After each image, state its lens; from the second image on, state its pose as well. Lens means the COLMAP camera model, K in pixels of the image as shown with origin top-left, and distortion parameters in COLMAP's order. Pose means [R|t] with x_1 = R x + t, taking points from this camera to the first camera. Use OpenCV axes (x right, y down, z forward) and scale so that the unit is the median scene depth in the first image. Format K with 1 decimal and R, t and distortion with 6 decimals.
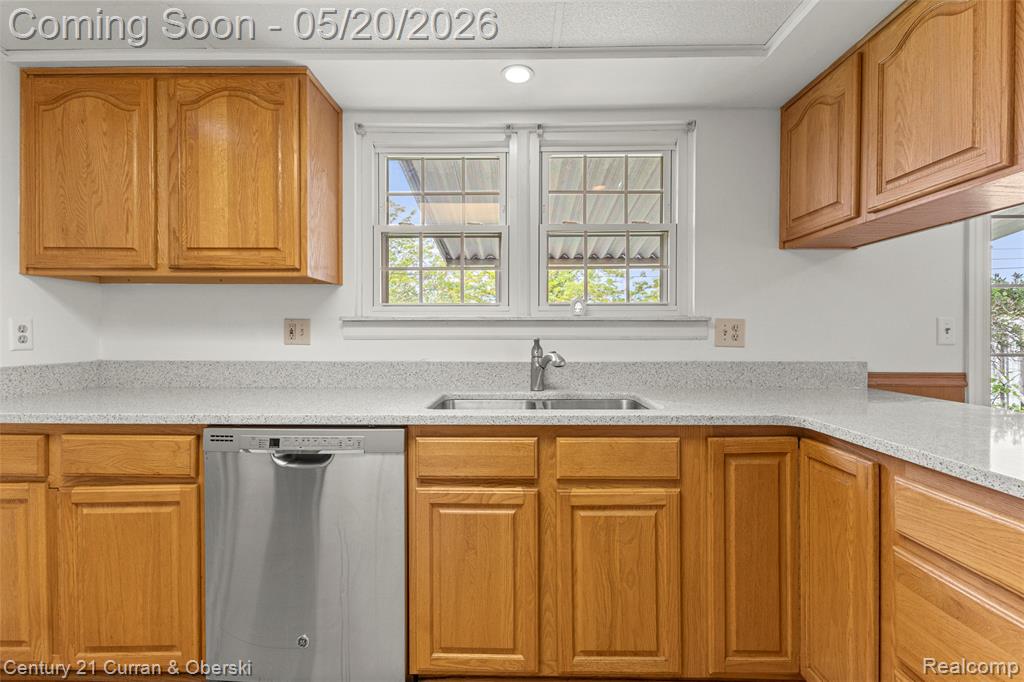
lens RADIAL K [[446.1, 0, 515.6], [0, 446.1, 340.9], [0, 0, 1]] dist [0.012530, -0.003329]
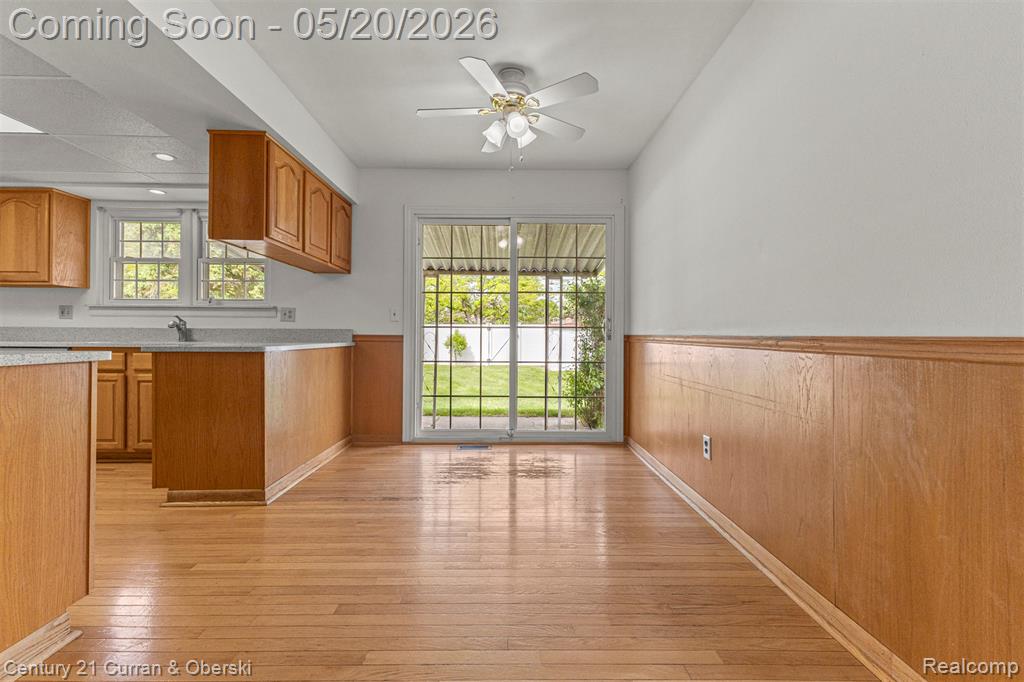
lens RADIAL K [[446.1, 0, 508.5], [0, 446.1, 336.2], [0, 0, 1]] dist [0.012530, -0.003329]
pose [[0.999791, 0.006654, 0.019335, 1.660983], [-0.006417, 0.999904, -0.012279, 0.113406], [-0.019414, 0.012152, 0.999738, -1.181934]]
